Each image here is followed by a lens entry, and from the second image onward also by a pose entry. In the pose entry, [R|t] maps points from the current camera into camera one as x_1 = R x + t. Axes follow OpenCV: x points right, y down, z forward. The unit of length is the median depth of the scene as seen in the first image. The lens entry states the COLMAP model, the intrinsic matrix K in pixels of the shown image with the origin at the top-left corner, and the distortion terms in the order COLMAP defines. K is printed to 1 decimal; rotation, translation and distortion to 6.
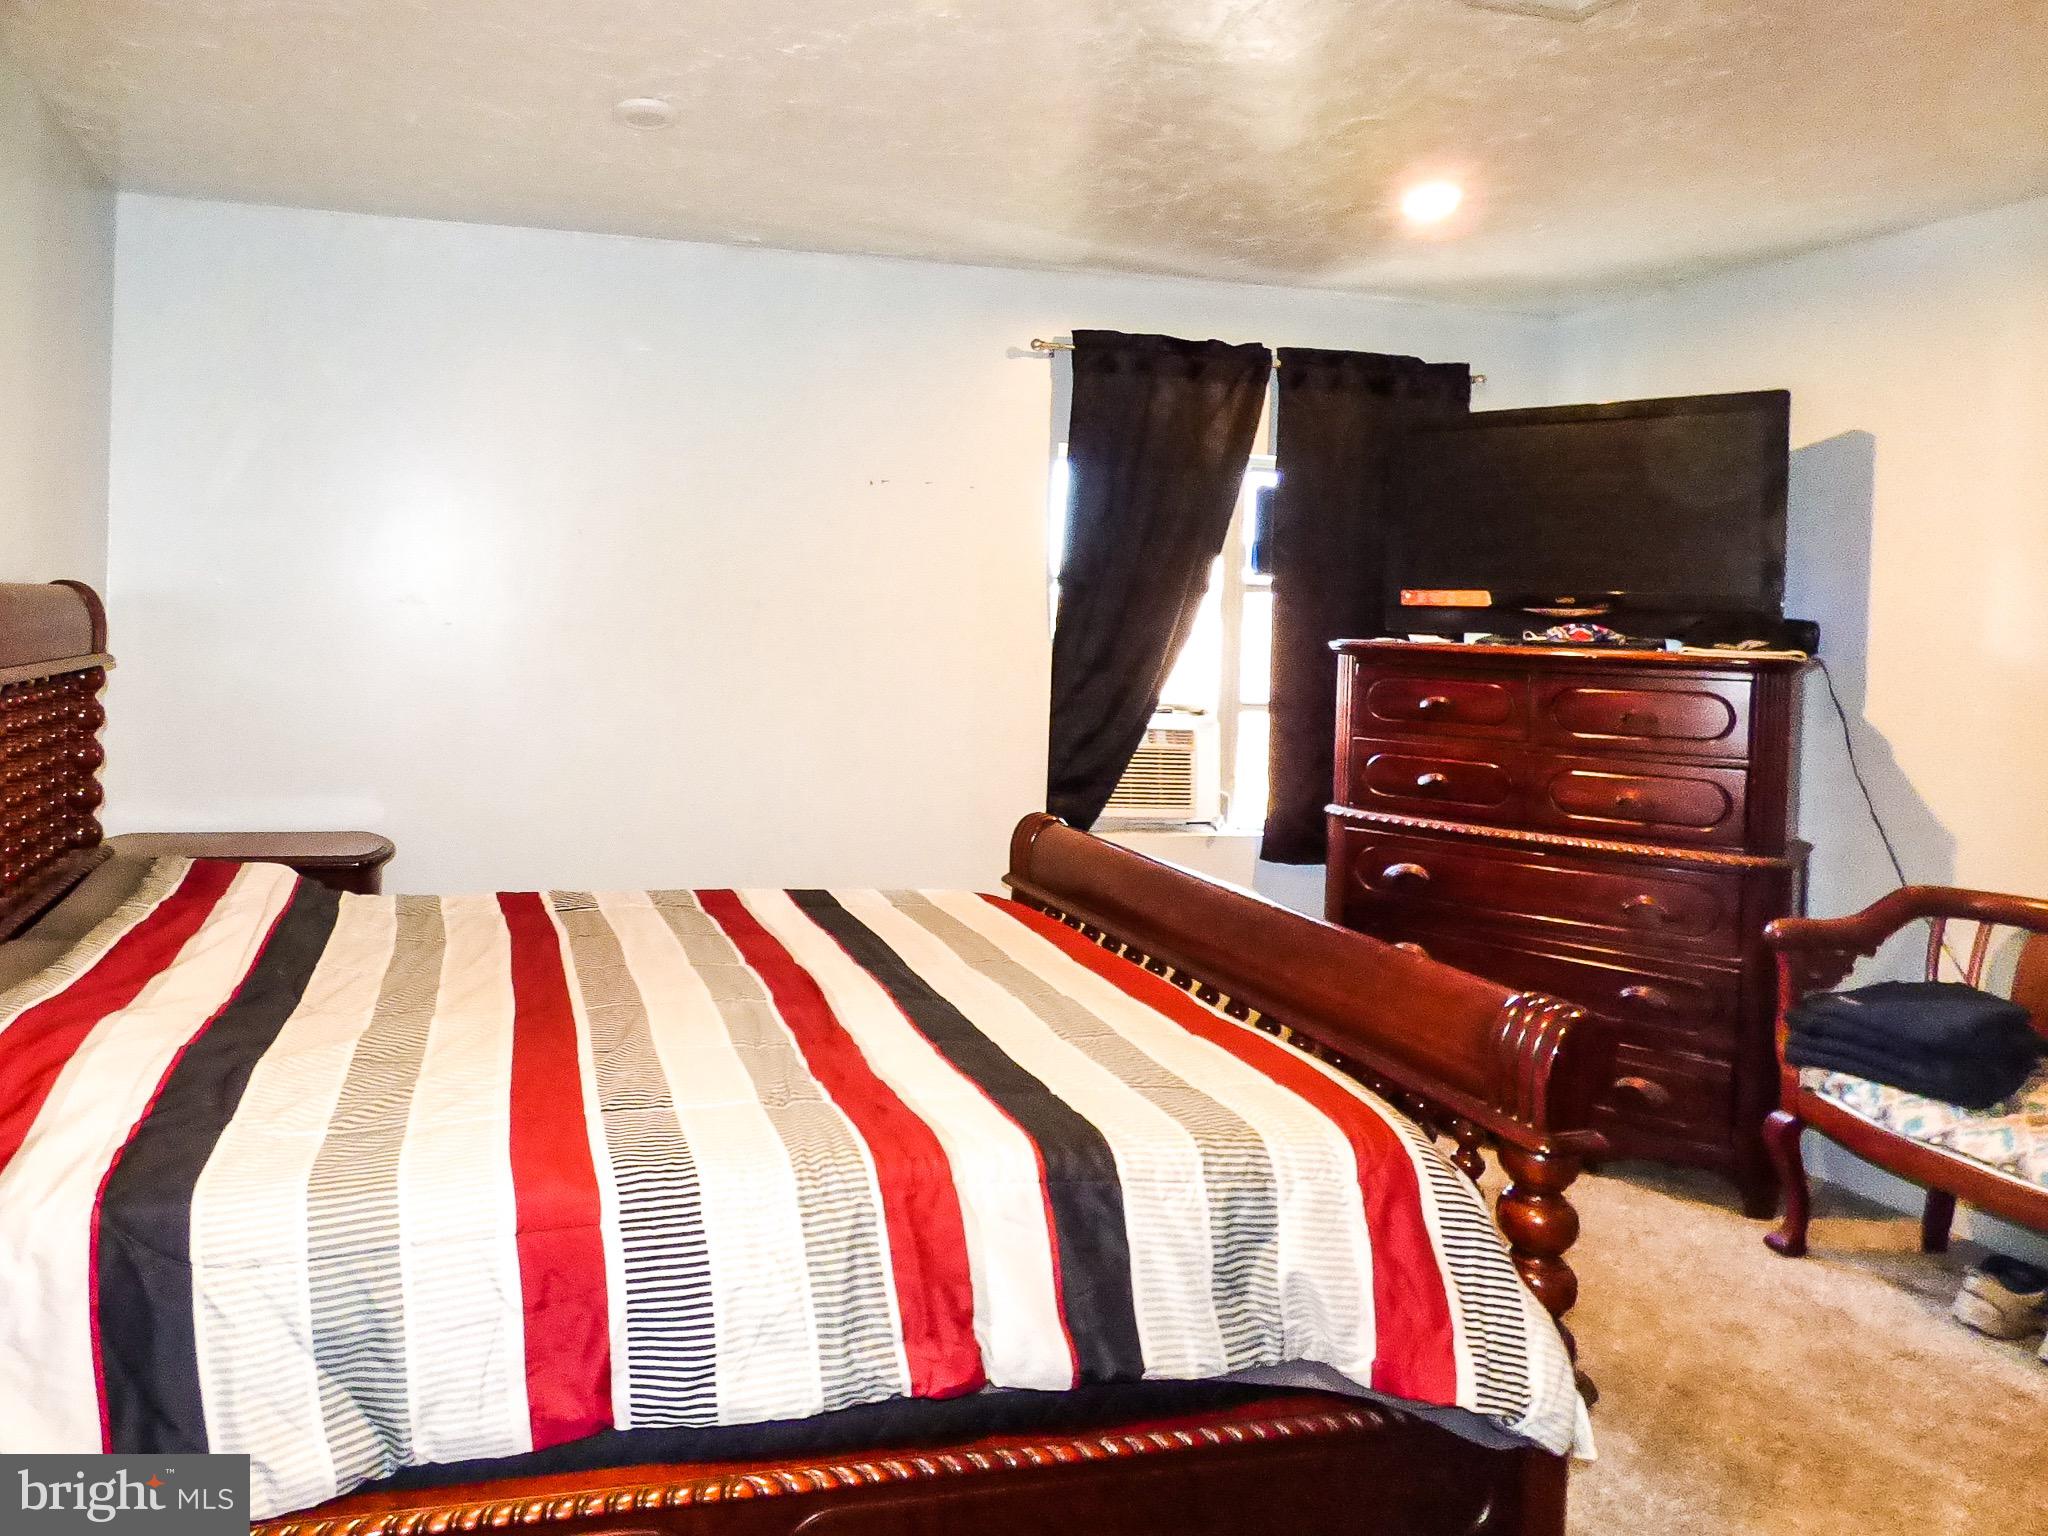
lens RADIAL K [[1336.3, 0, 1023.1], [0, 1336.3, 657.7], [0, 0, 1]] dist [-0.002221, -0.002092]
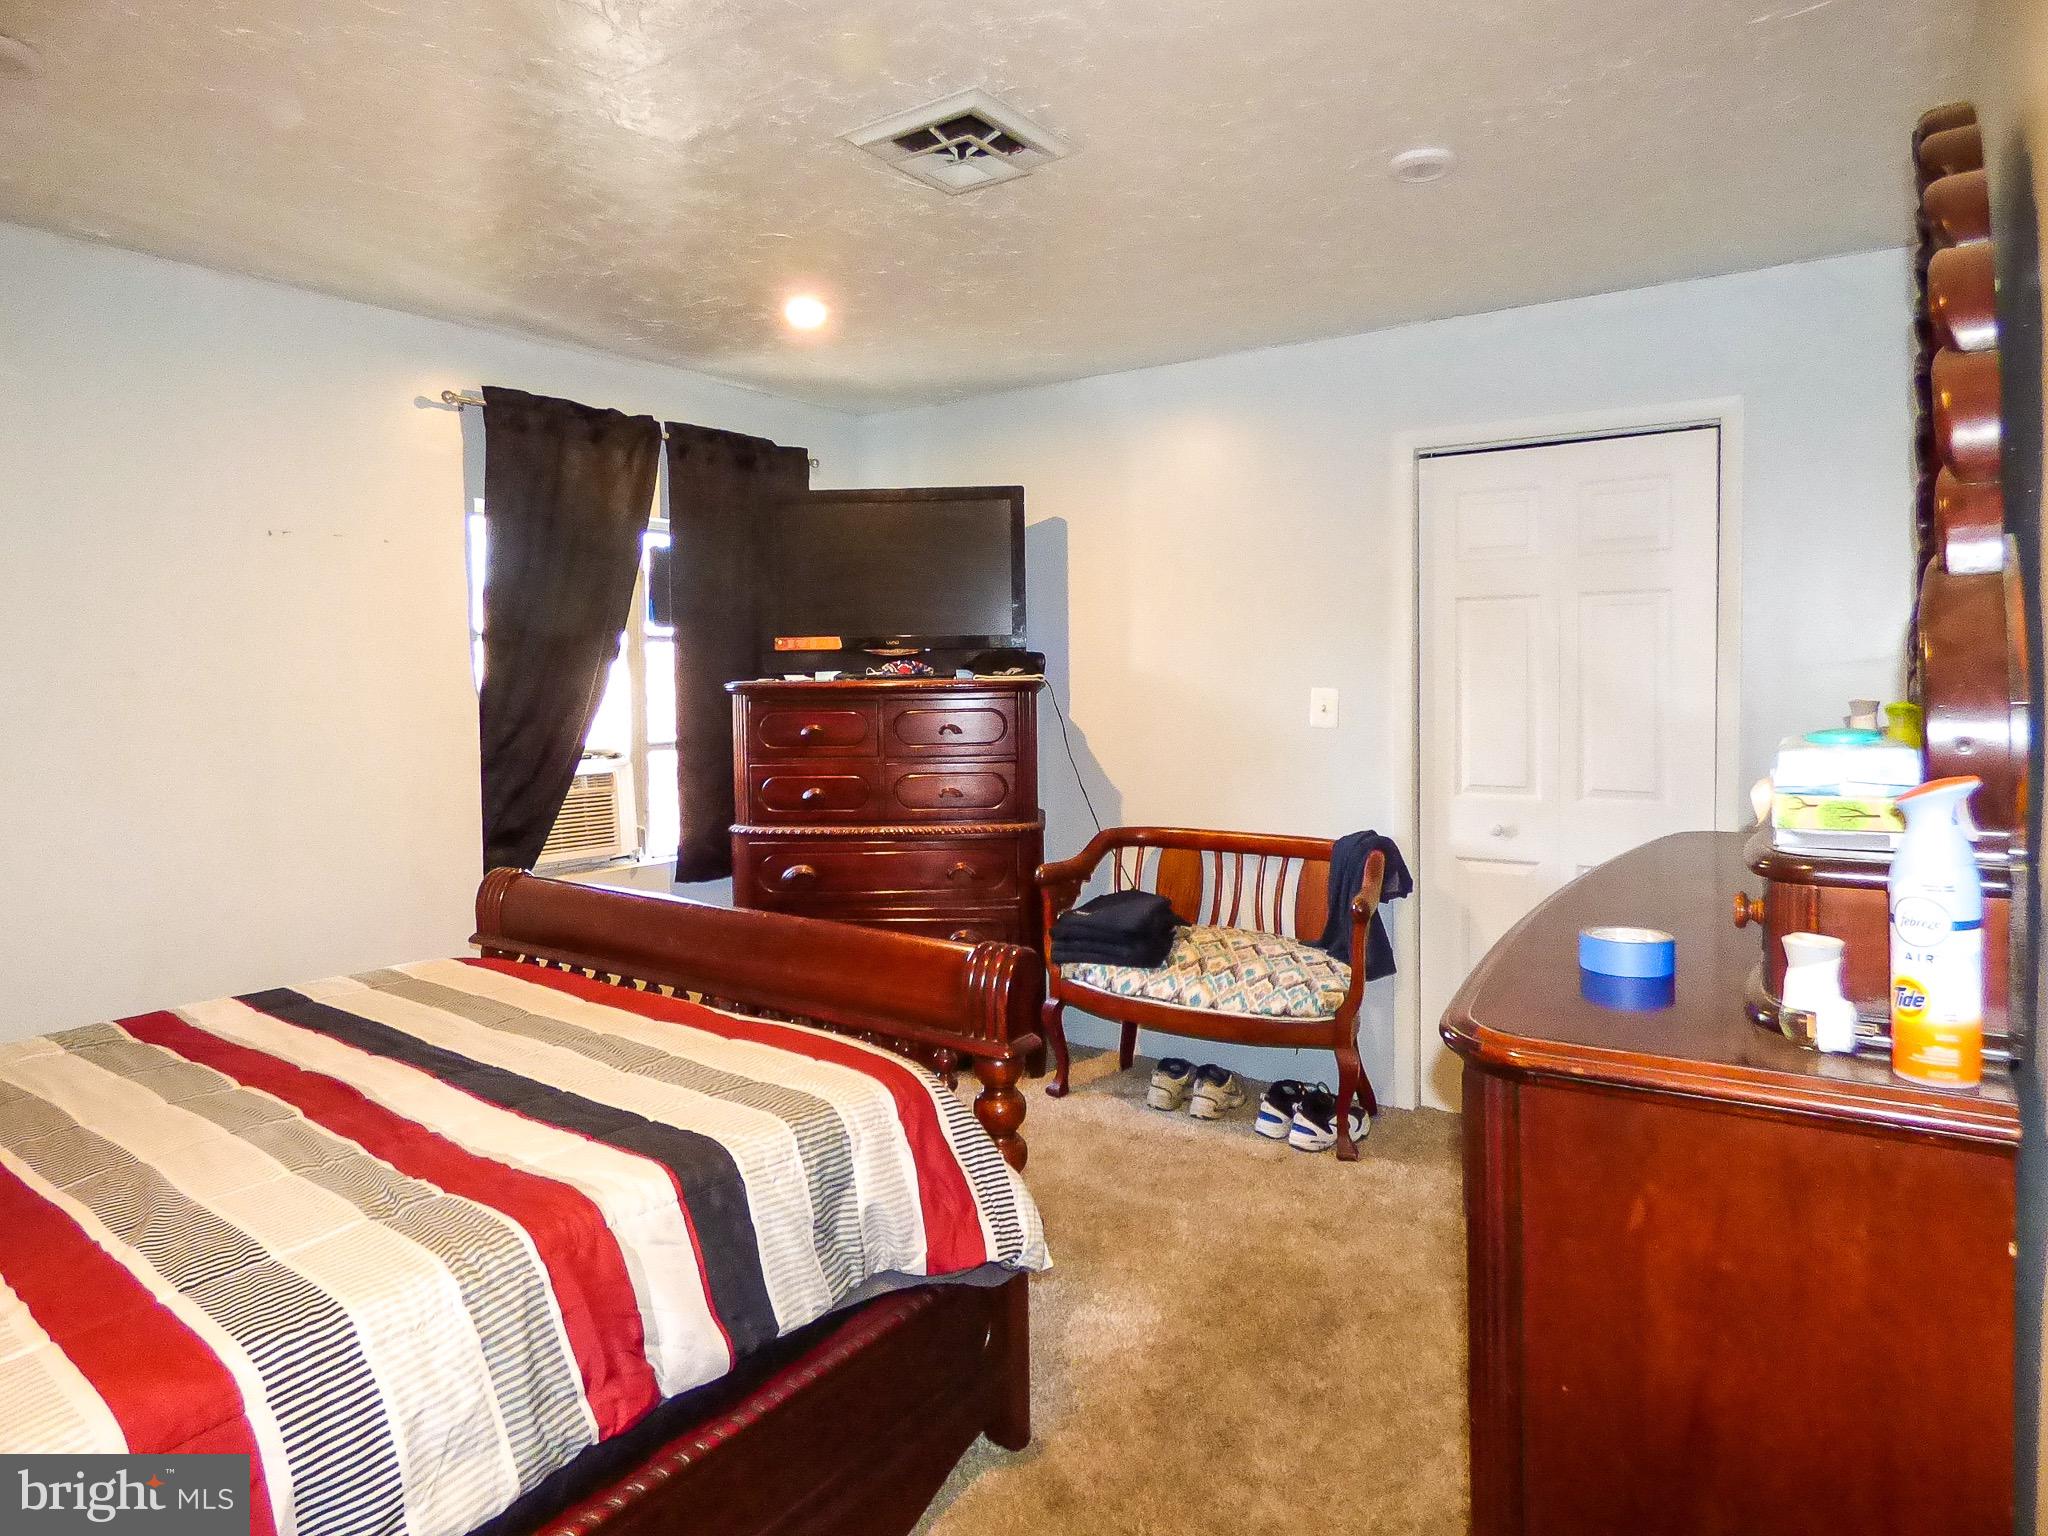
lens RADIAL K [[1168.2, 0, 1025.6], [0, 1168.2, 727.9], [0, 0, 1]] dist [-0.000997, 0.000039]
pose [[0.761136, -0.073721, 0.644389, -0.234032], [0.052063, 0.997258, 0.052596, -0.014587], [-0.646500, -0.006484, 0.762887, 0.068784]]
